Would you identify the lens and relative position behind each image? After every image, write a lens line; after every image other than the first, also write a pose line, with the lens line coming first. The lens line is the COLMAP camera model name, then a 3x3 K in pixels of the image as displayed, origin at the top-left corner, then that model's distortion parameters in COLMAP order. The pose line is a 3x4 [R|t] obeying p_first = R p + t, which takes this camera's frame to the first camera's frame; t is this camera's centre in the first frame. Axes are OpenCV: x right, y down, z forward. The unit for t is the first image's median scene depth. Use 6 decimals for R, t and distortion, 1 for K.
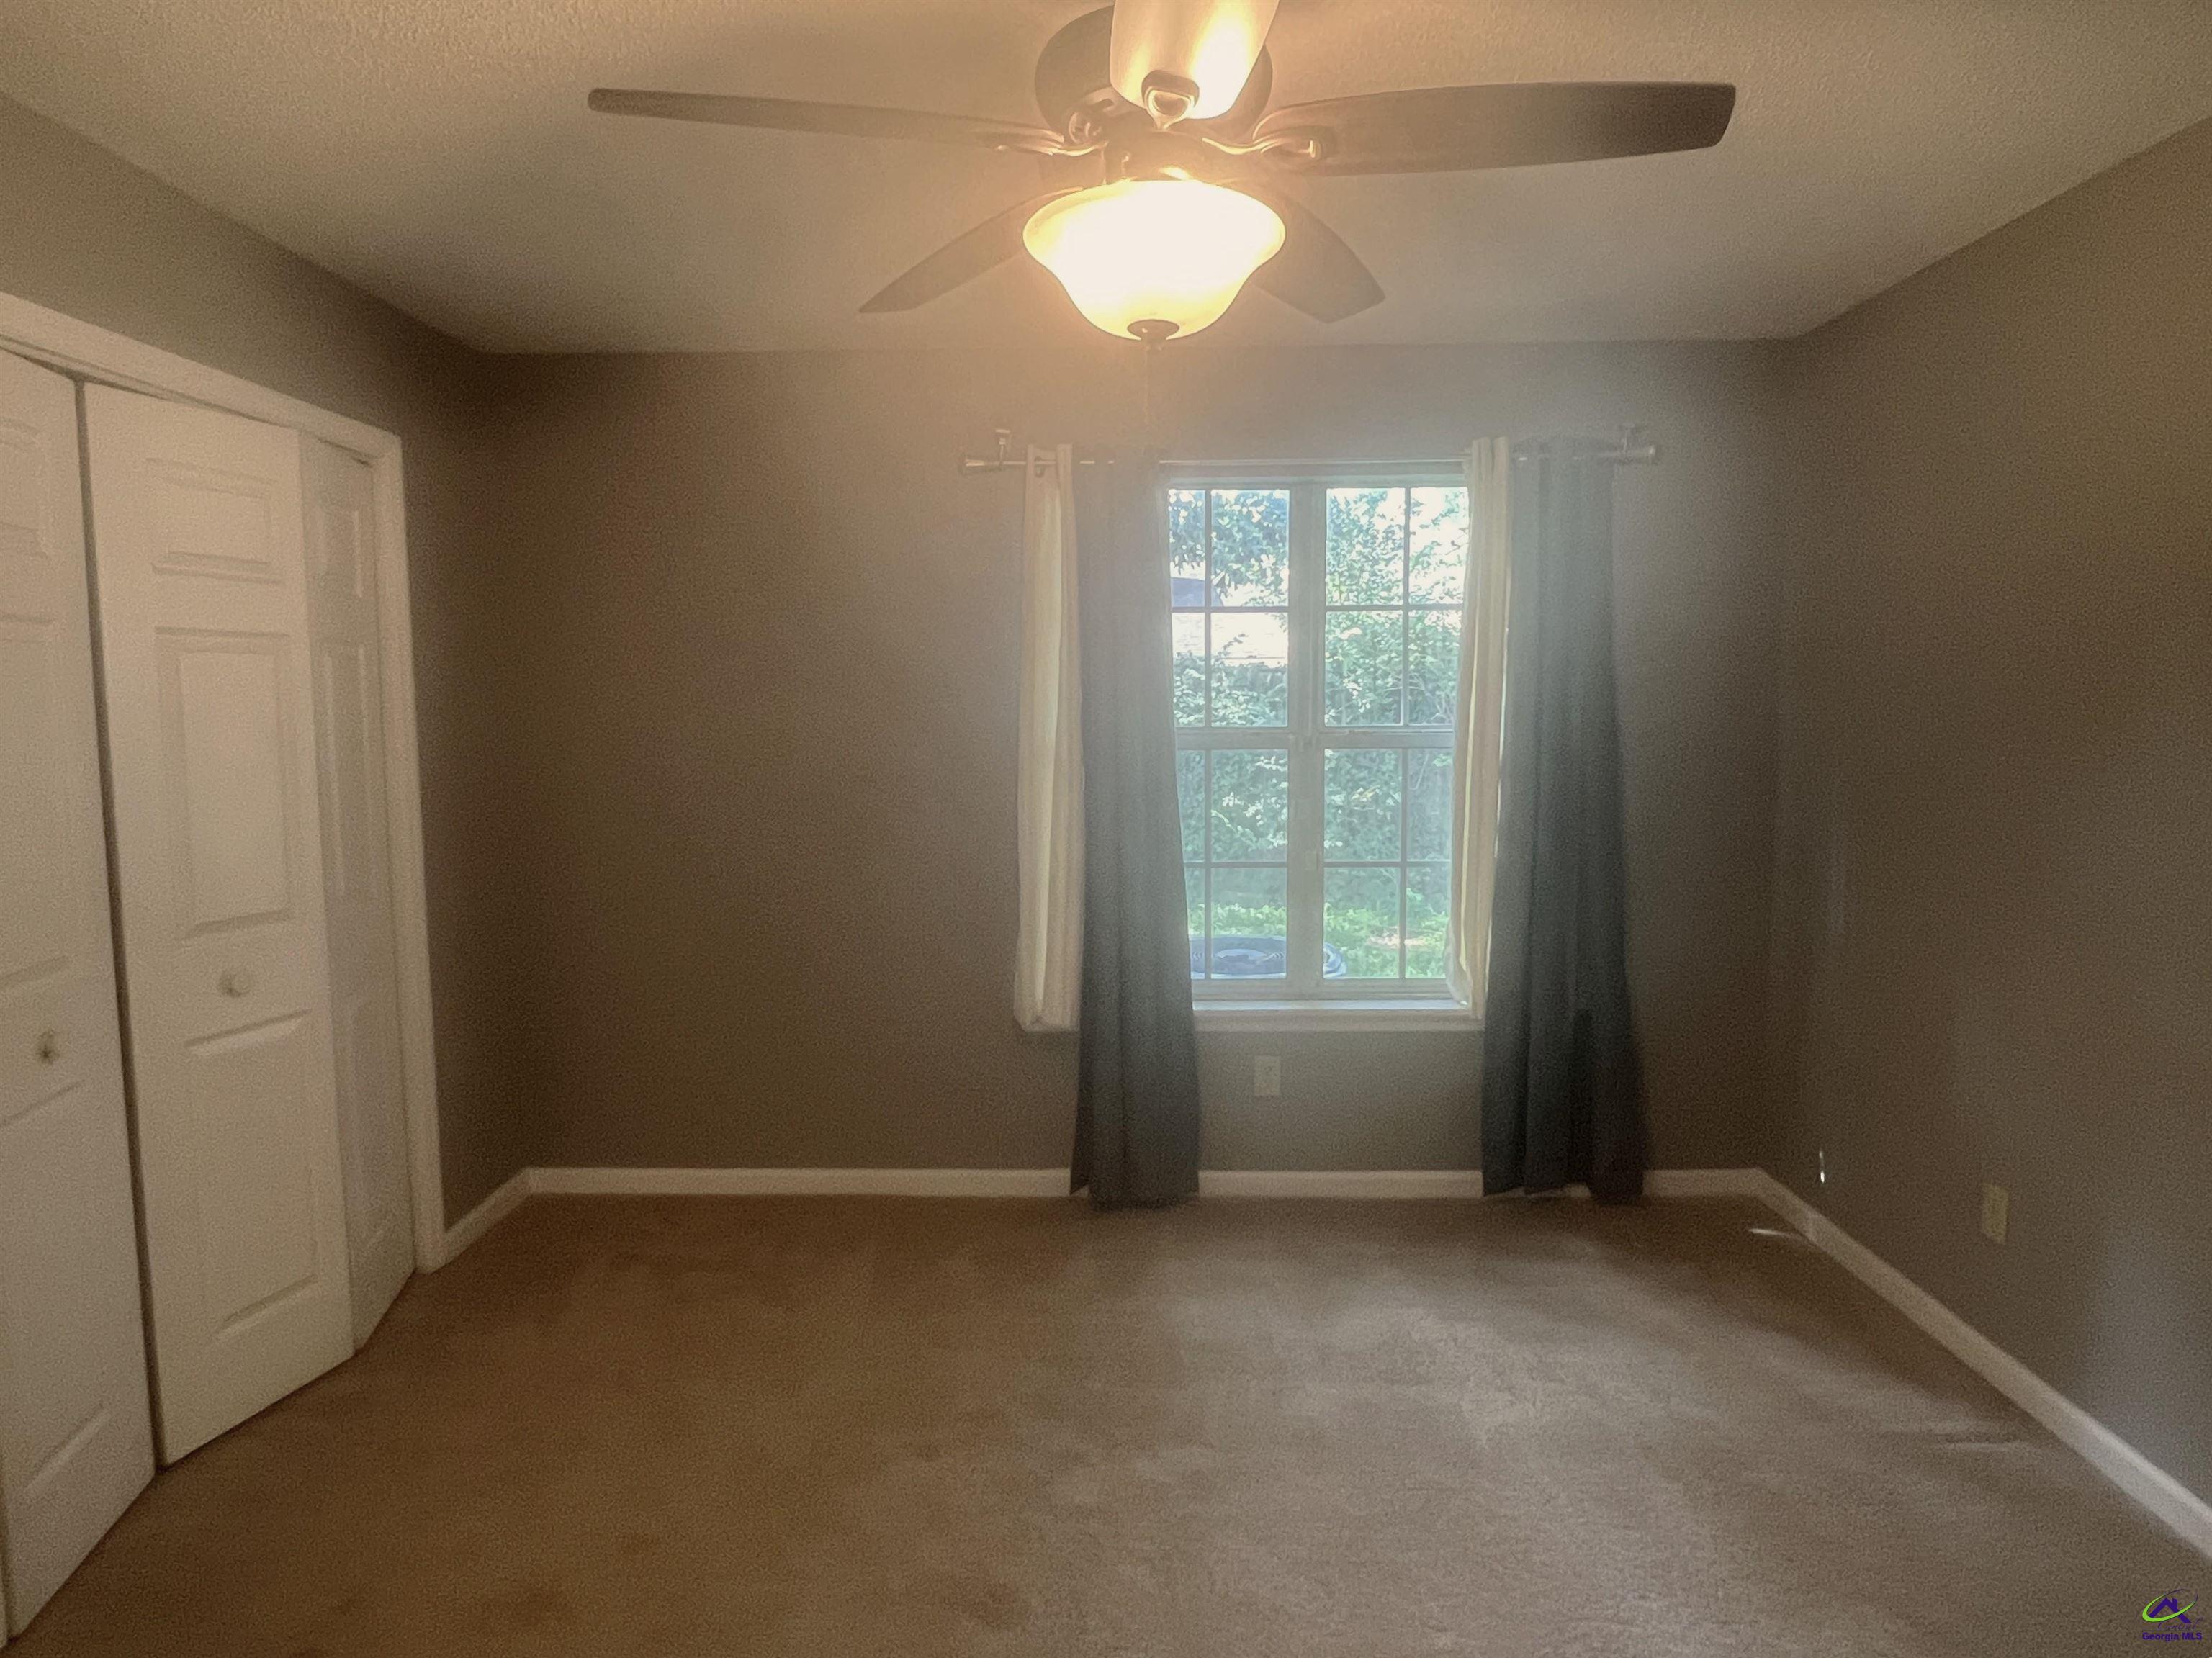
lens RADIAL K [[1353.6, 0, 1104.9], [0, 1353.6, 833.8], [0, 0, 1]] dist [-0.001839, -0.004522]
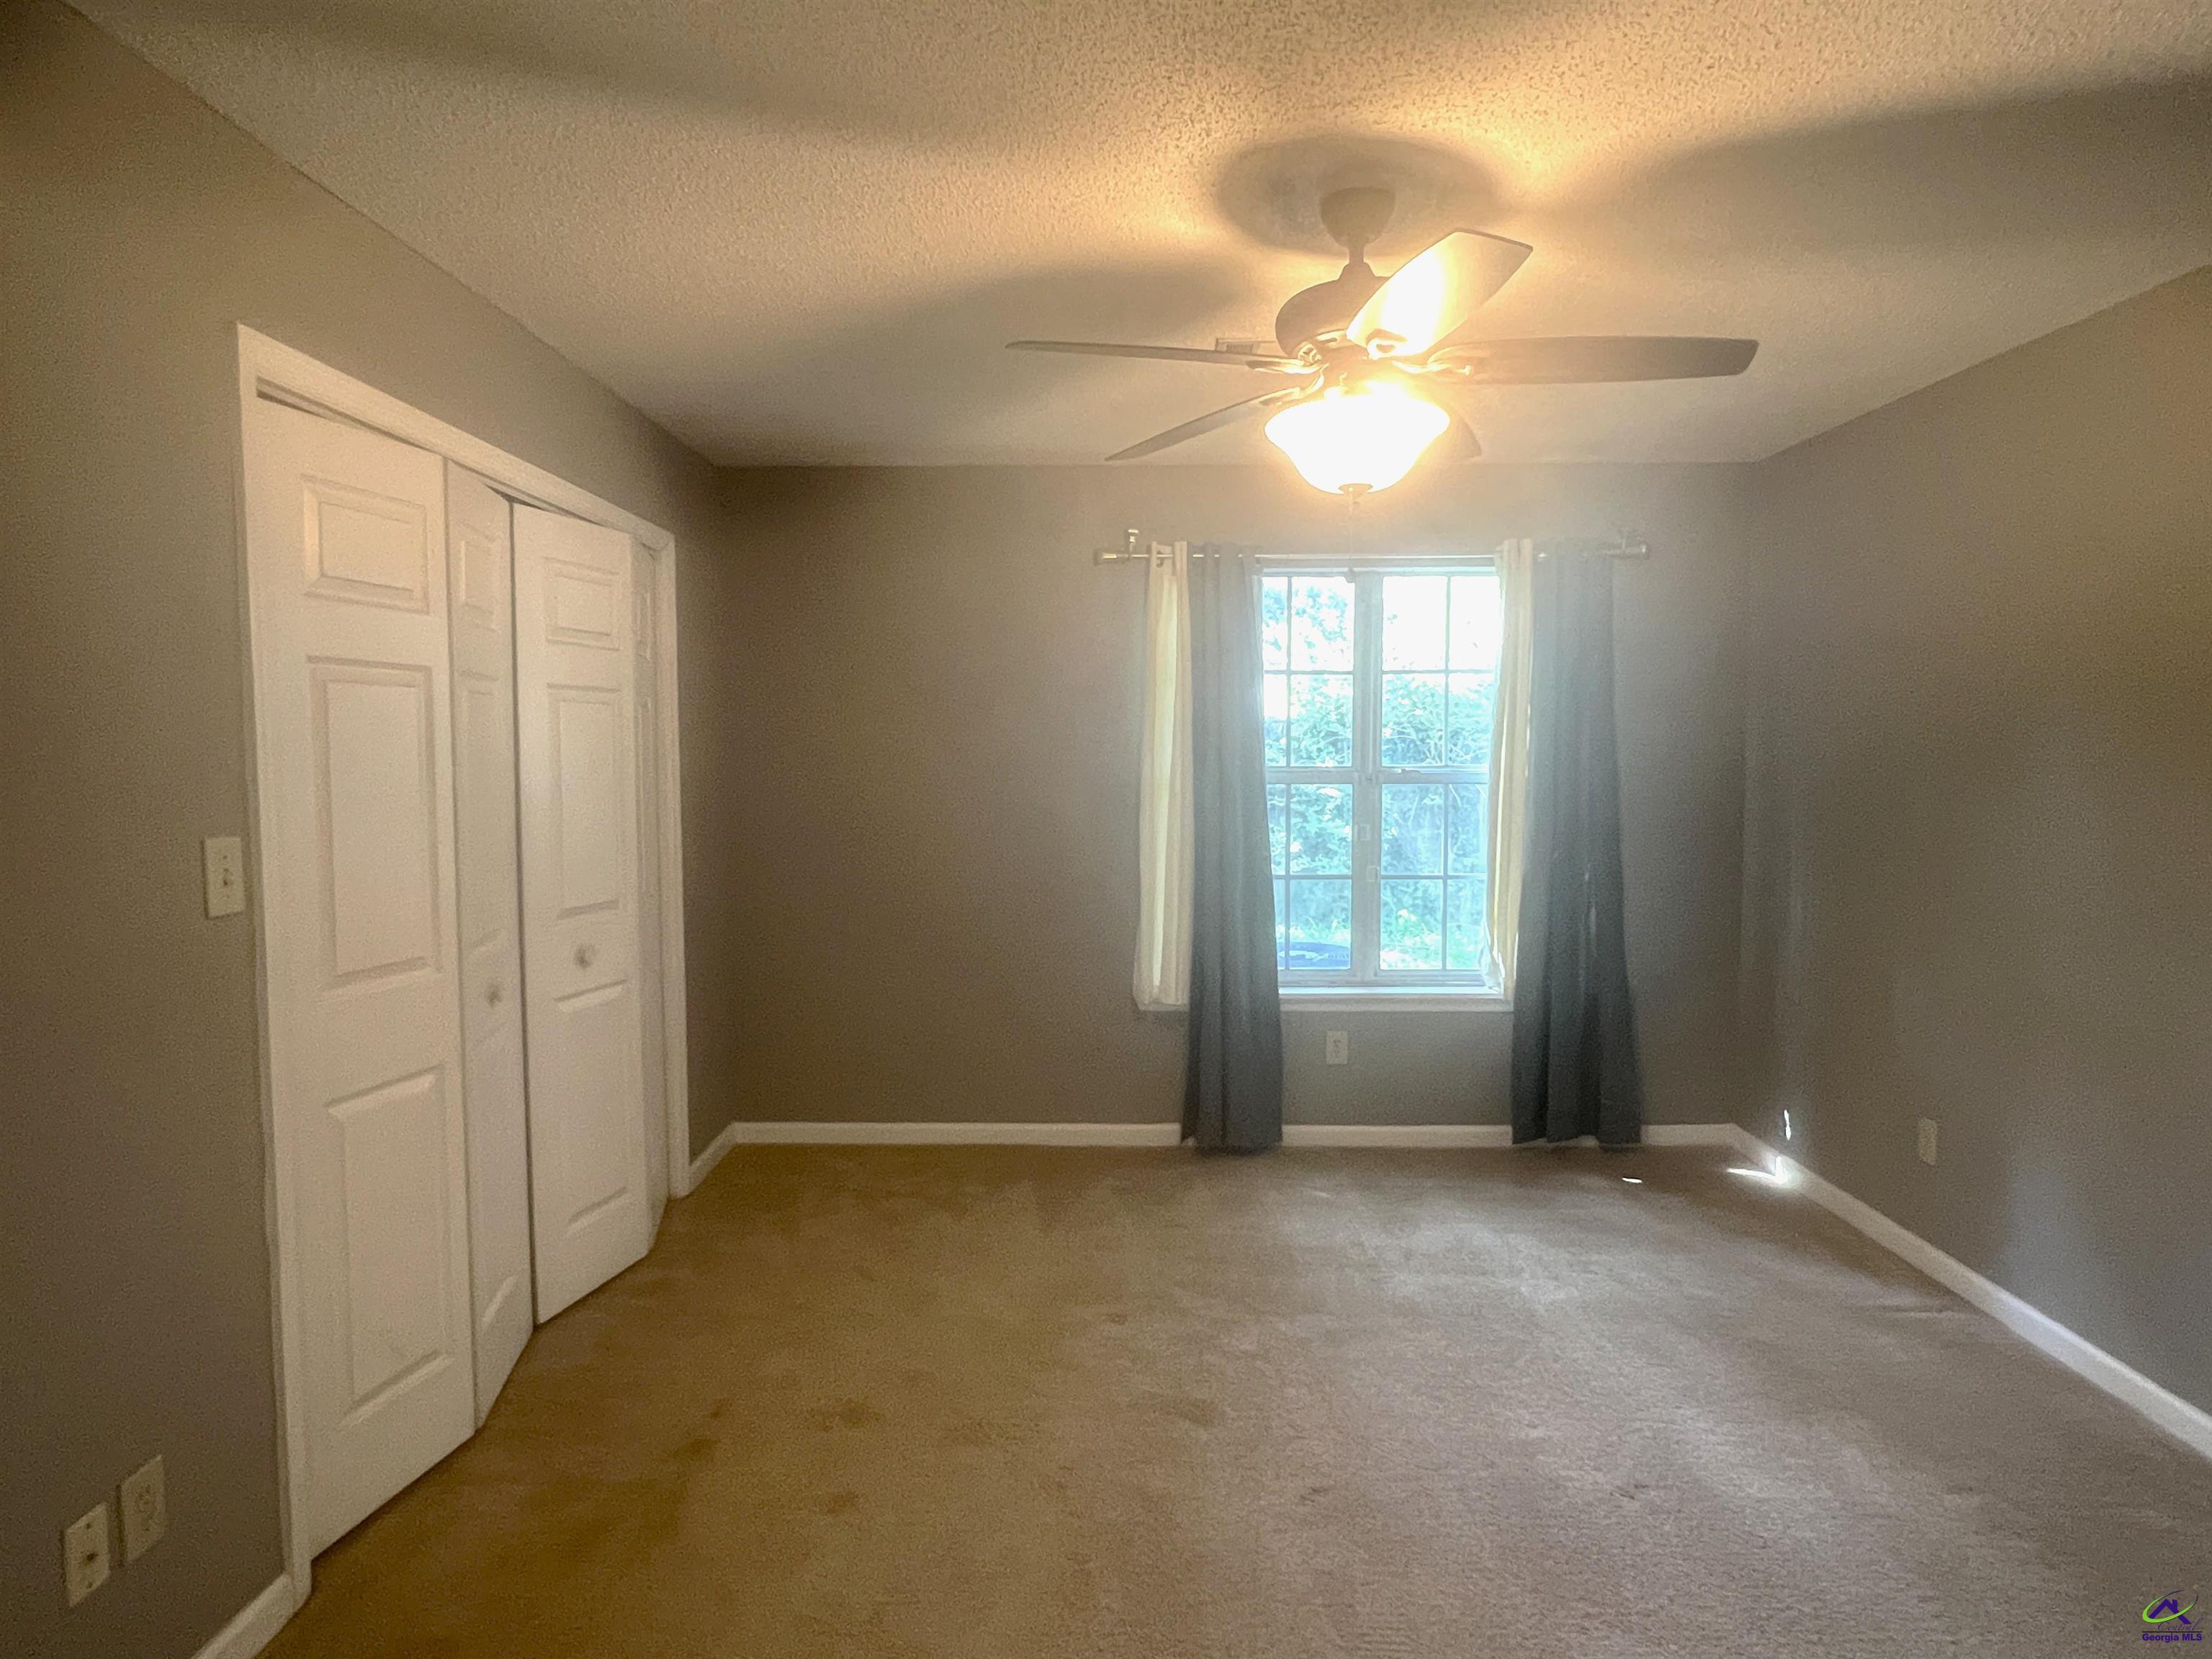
lens RADIAL K [[1243.2, 0, 1106.0], [0, 1243.2, 829.5], [0, 0, 1]] dist [-0.002368, 0.001873]
pose [[0.999916, 0.005023, 0.011989, -0.118383], [-0.004633, 0.999466, -0.032361, 0.019210], [-0.012145, 0.032303, 0.999404, -0.155907]]
